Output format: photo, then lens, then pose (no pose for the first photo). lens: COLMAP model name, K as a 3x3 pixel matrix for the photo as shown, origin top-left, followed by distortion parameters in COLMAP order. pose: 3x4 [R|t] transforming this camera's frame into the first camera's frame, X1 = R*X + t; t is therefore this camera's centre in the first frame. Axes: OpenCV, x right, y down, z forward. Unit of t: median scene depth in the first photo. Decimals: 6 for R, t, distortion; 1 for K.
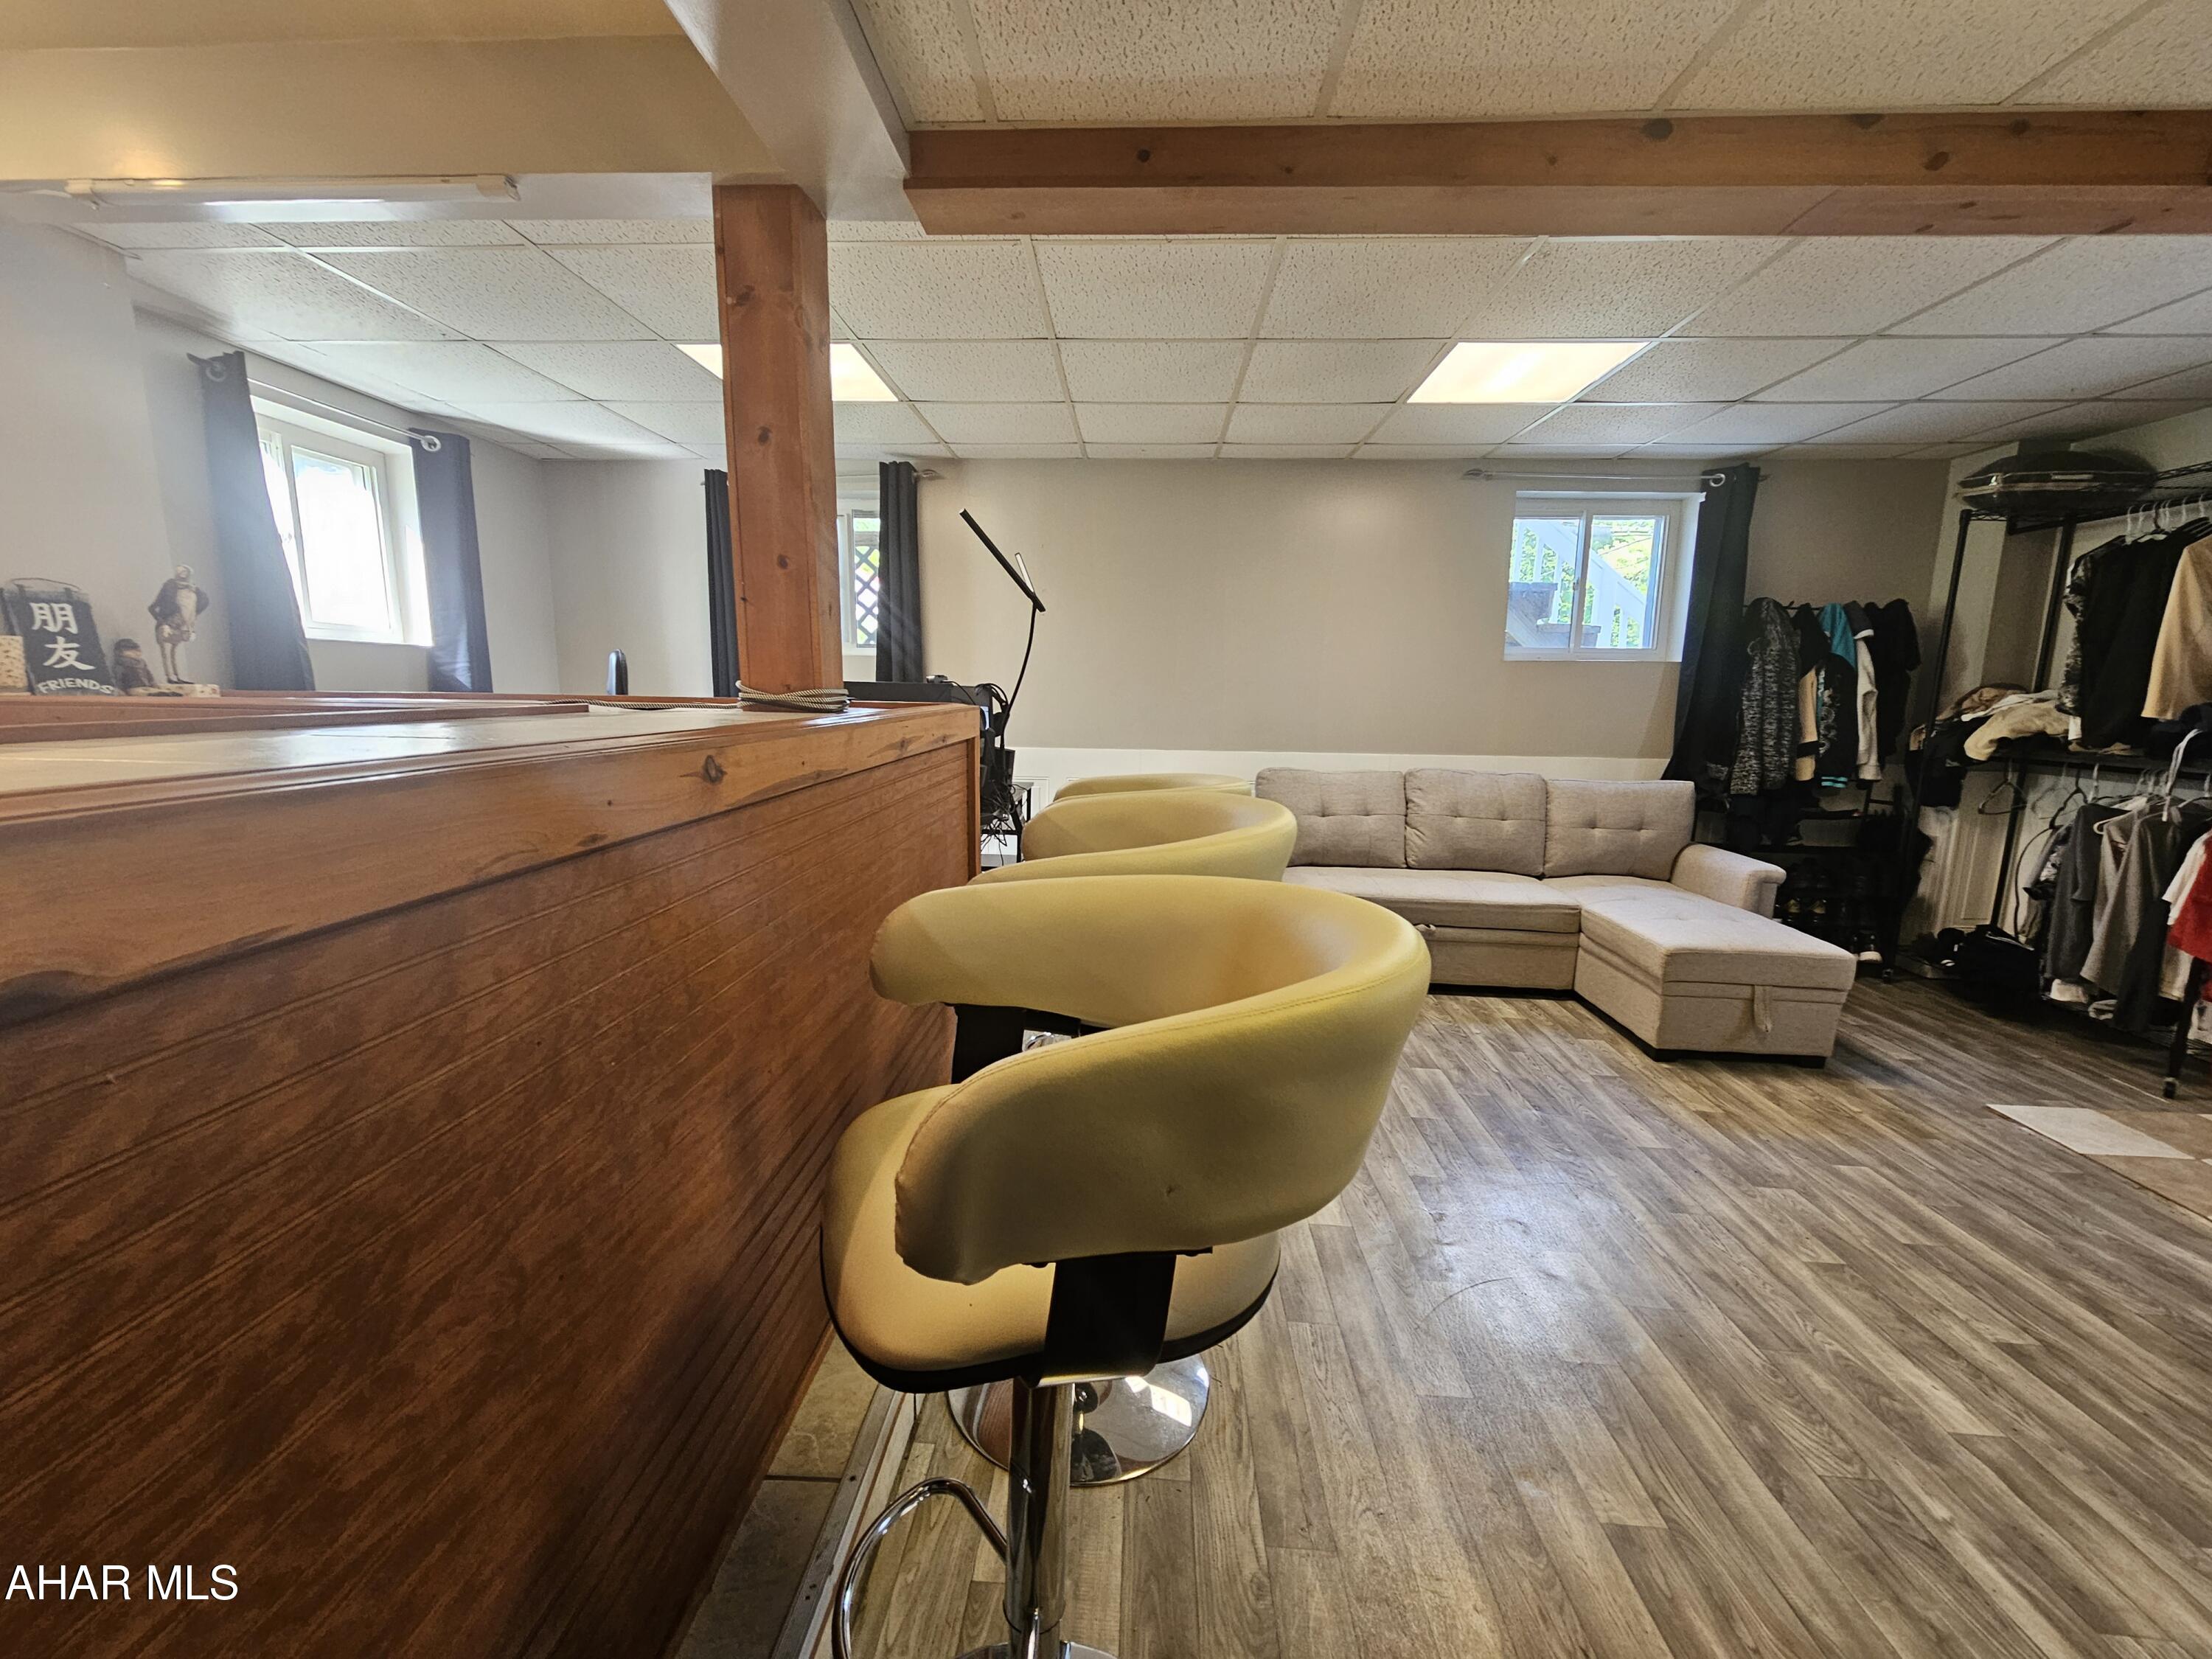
lens RADIAL K [[902.7, 0, 1101.2], [0, 902.7, 832.4], [0, 0, 1]] dist [0.000176, 0.000118]
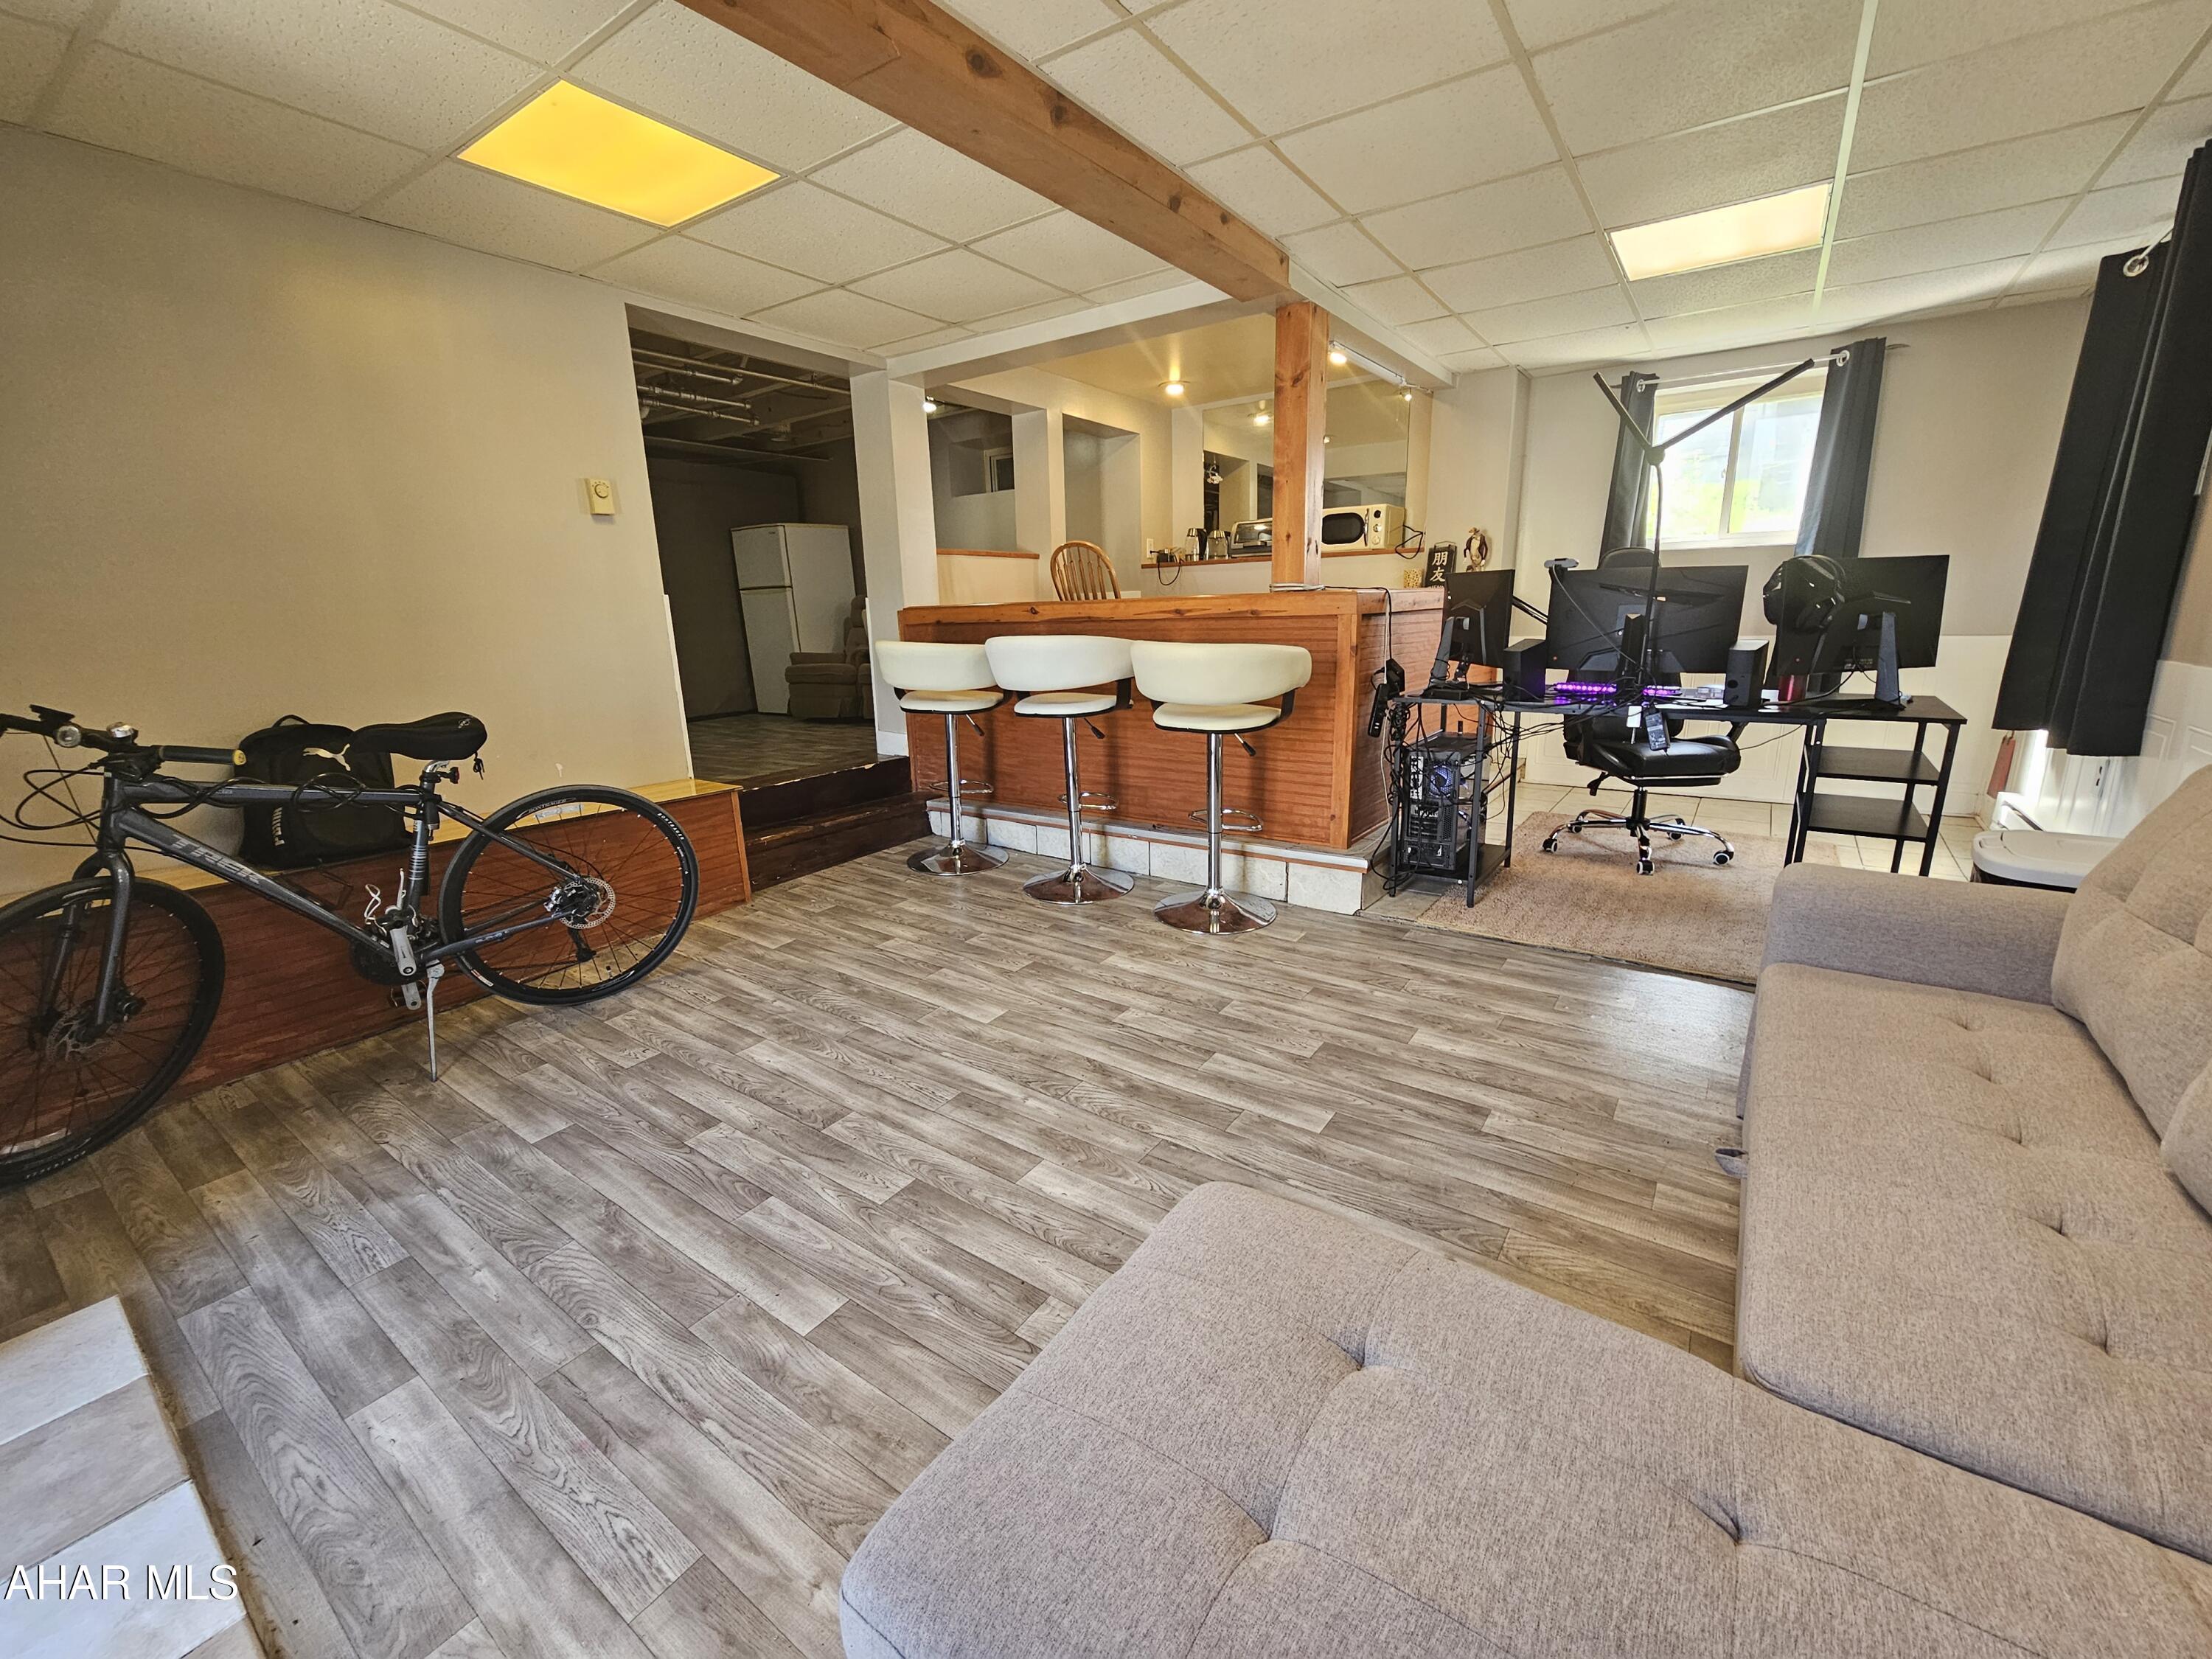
lens RADIAL K [[902.7, 0, 1101.2], [0, 902.7, 832.4], [0, 0, 1]] dist [0.000176, 0.000118]
pose [[-0.539354, 0.207474, -0.816120, 0.432733], [-0.112544, 0.942717, 0.314036, -0.062003], [0.834524, 0.261226, -0.485108, 0.510000]]
